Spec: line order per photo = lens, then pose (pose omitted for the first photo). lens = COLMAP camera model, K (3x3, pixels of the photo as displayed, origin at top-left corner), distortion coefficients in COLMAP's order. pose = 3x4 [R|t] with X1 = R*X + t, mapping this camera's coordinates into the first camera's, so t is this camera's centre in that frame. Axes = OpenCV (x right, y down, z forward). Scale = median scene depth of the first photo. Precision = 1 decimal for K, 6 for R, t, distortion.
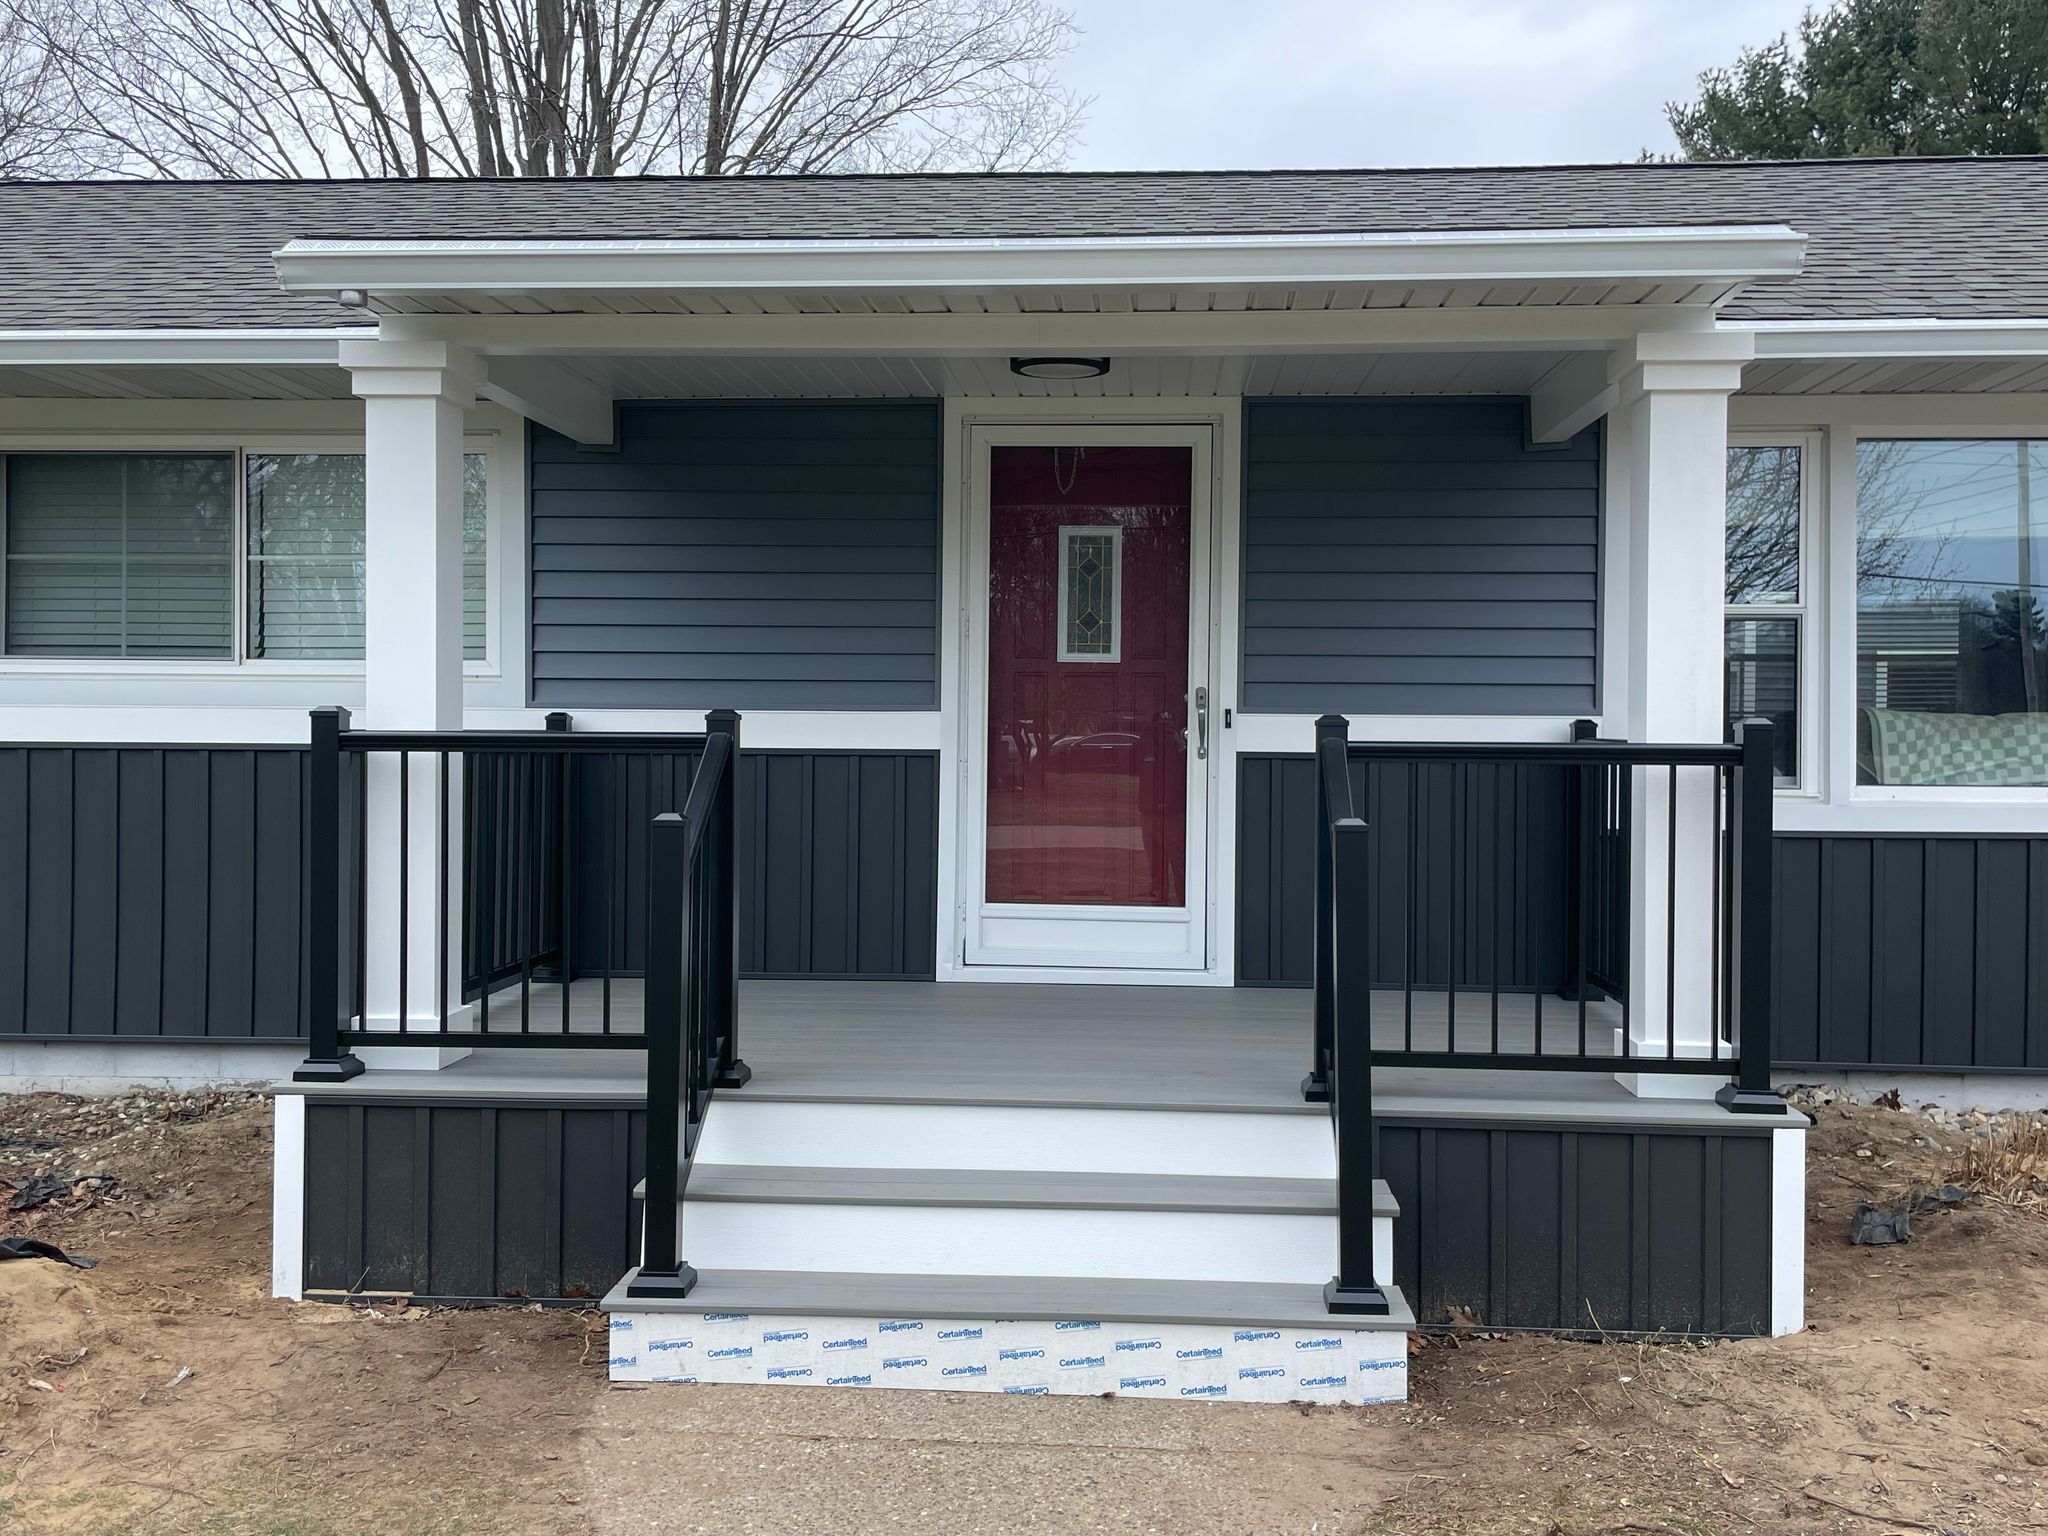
lens RADIAL K [[1828.9, 0, 1027.2], [0, 1828.9, 726.6], [0, 0, 1]] dist [0.102099, -0.144845]
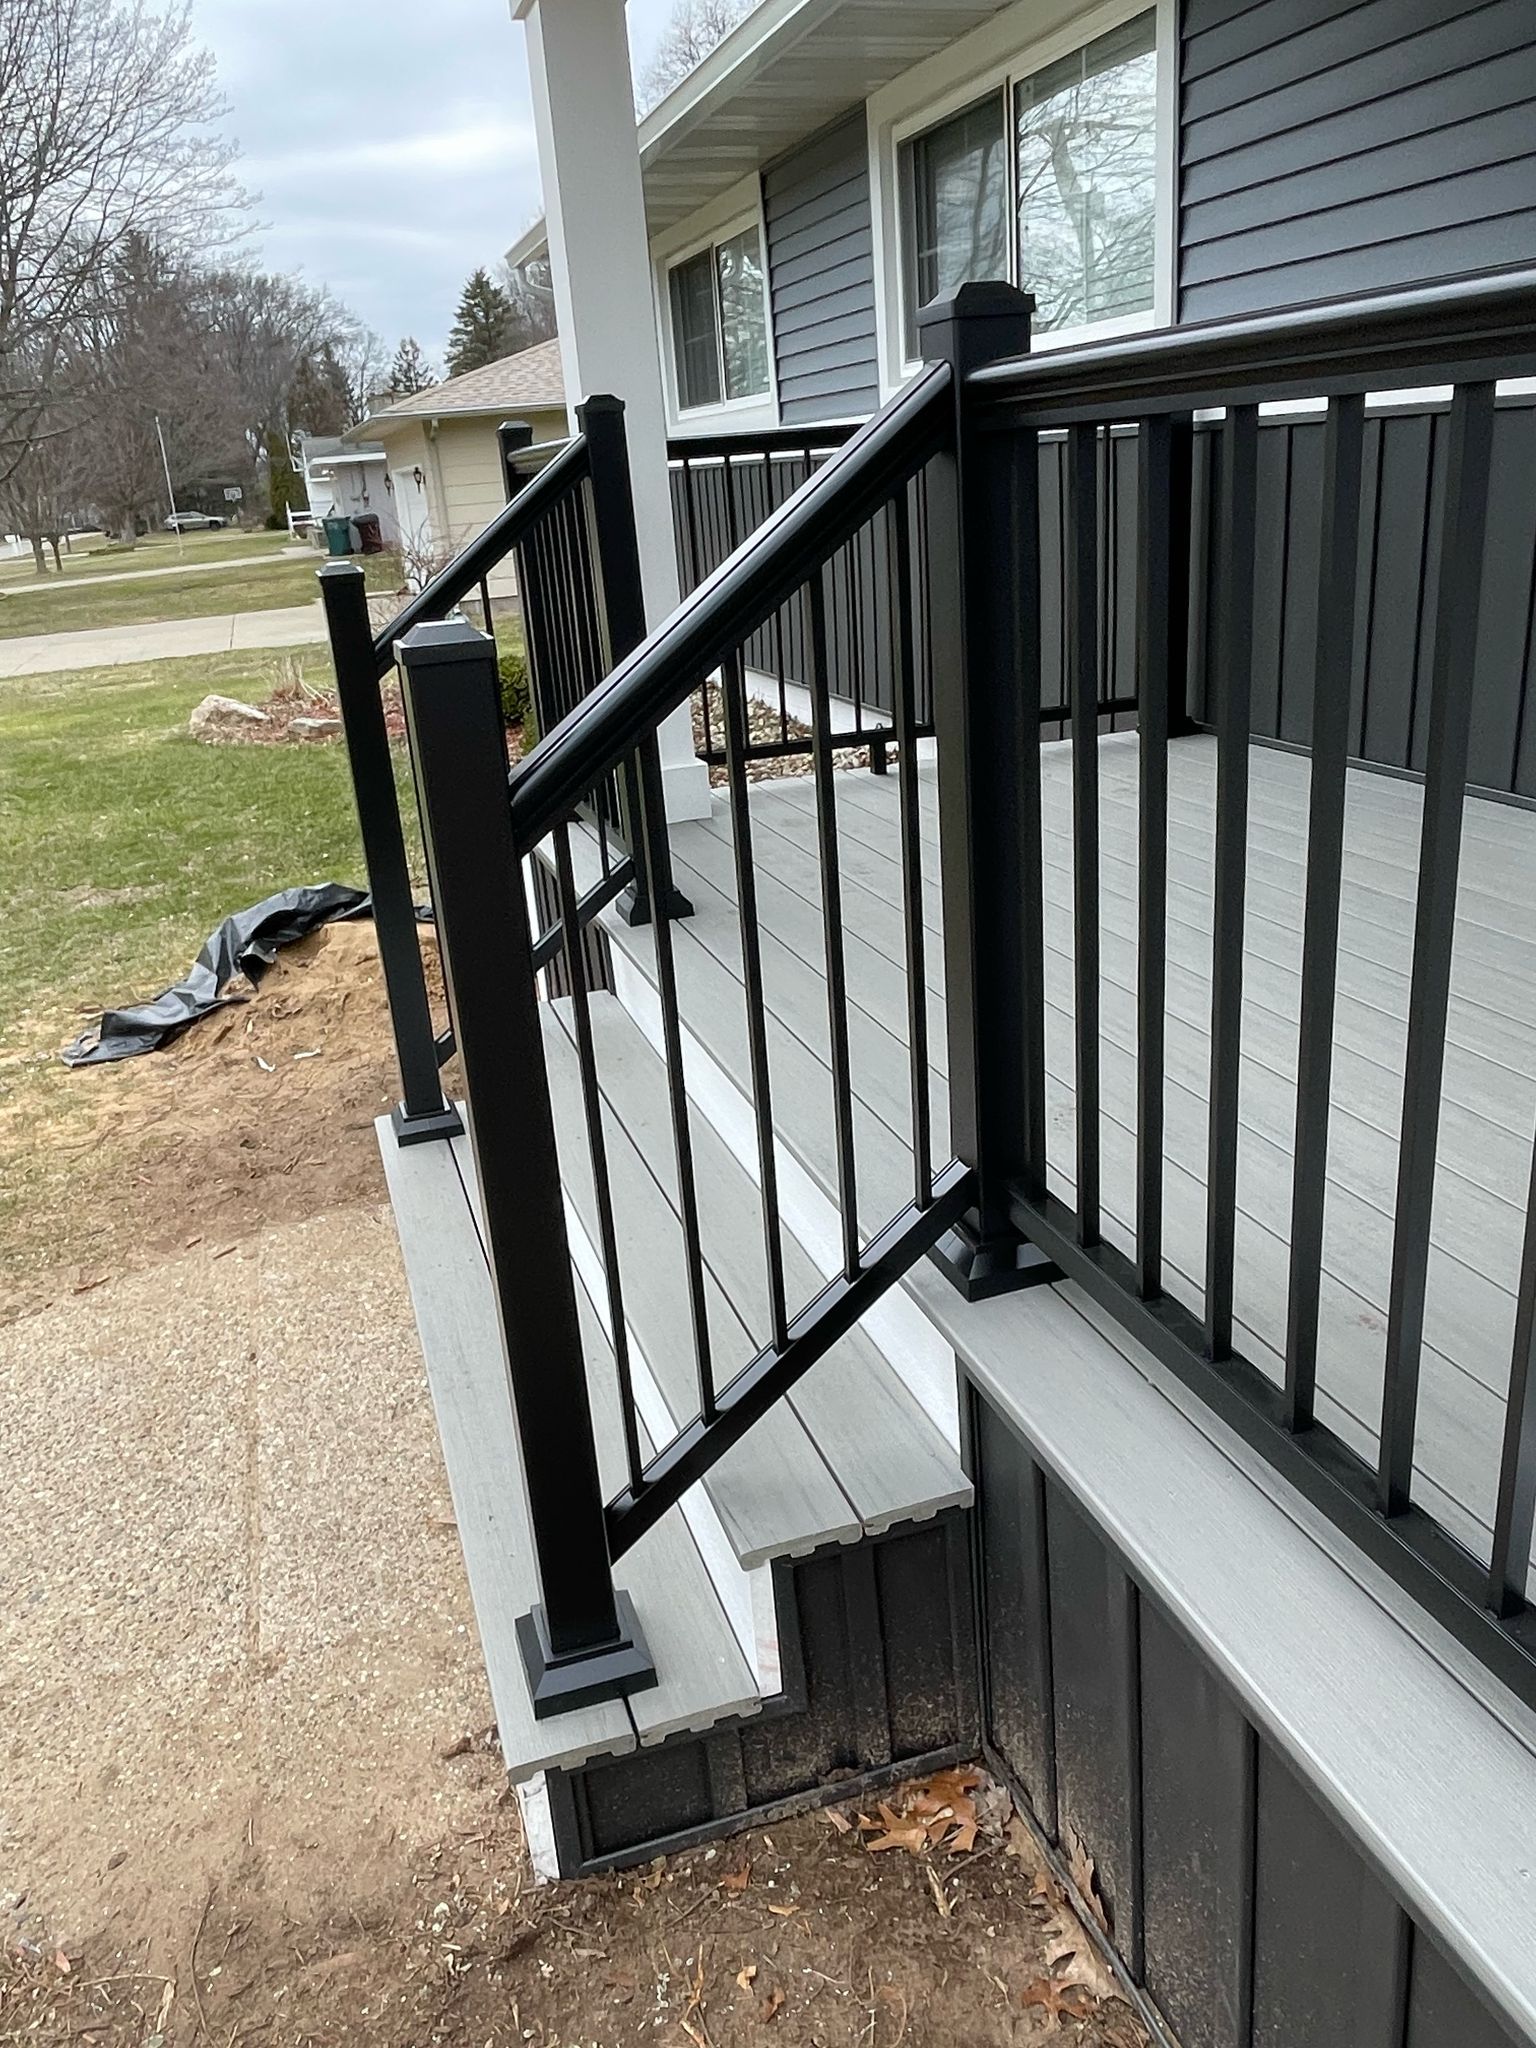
lens RADIAL K [[1534.9, 0, 742.7], [0, 1534.9, 1025.2], [0, 0, 1]] dist [0.000857, -0.001415]
pose [[0.355080, 0.287631, -0.889486, 0.447244], [0.081591, 0.938323, 0.335995, 0.023396], [0.931268, -0.191879, 0.309712, 0.844874]]
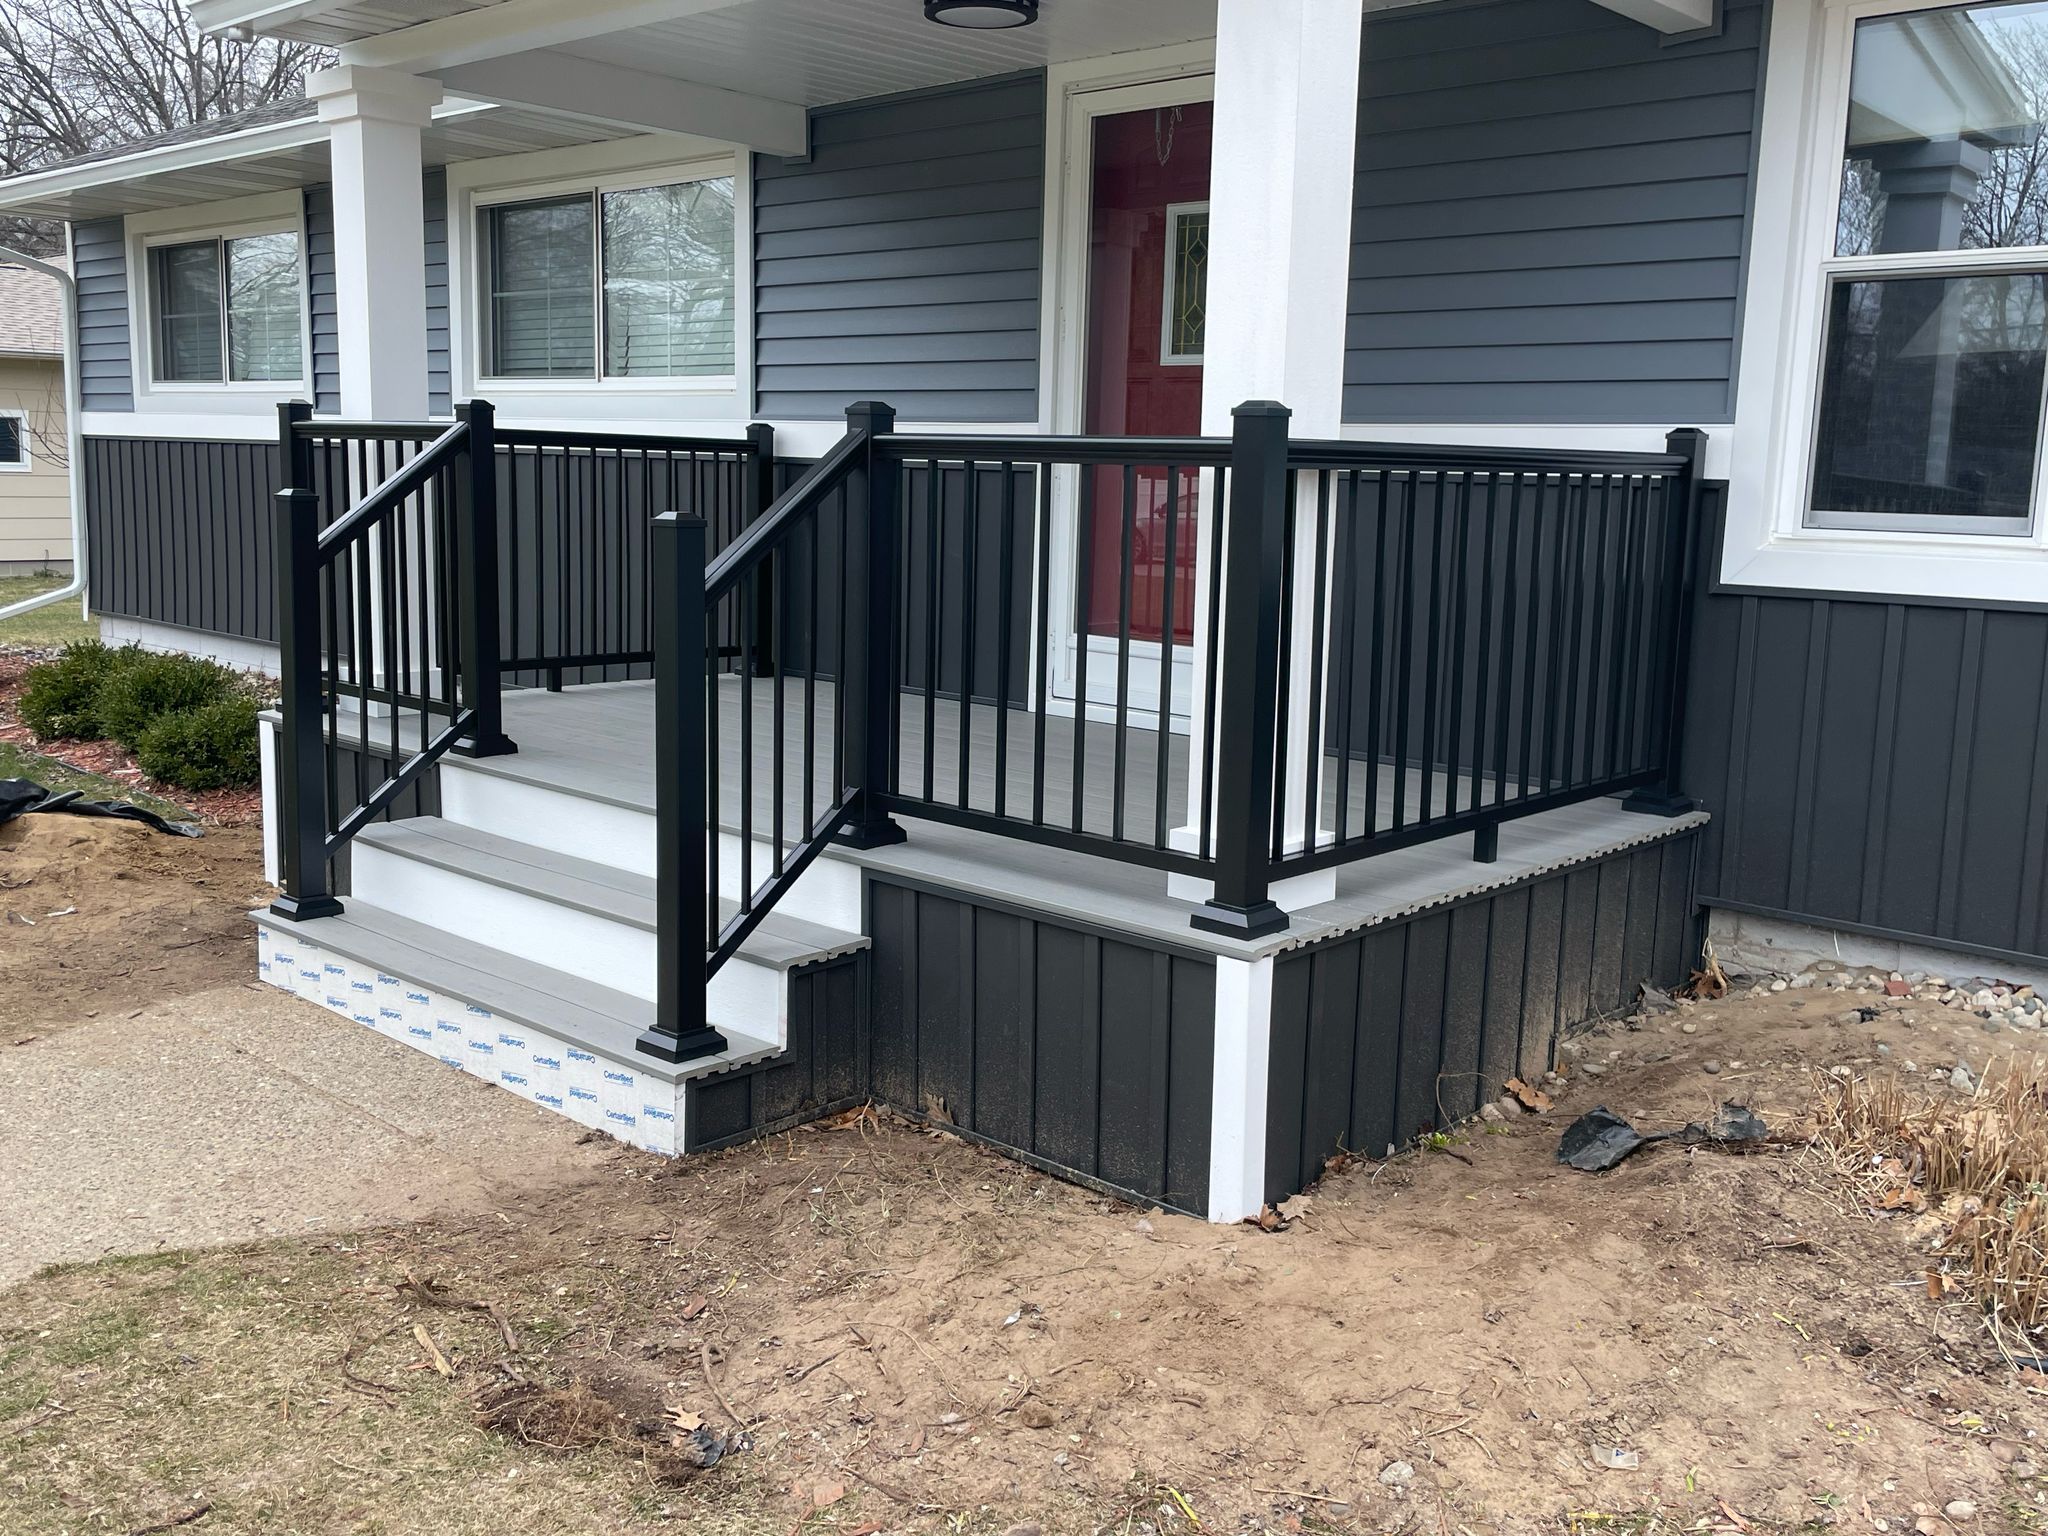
lens RADIAL K [[1828.9, 0, 1027.2], [0, 1828.9, 726.6], [0, 0, 1]] dist [0.102099, -0.144845]
pose [[0.780362, 0.102117, -0.616934, 0.762274], [-0.021717, 0.990407, 0.136466, 0.024777], [0.624951, -0.093095, 0.775093, 0.373623]]
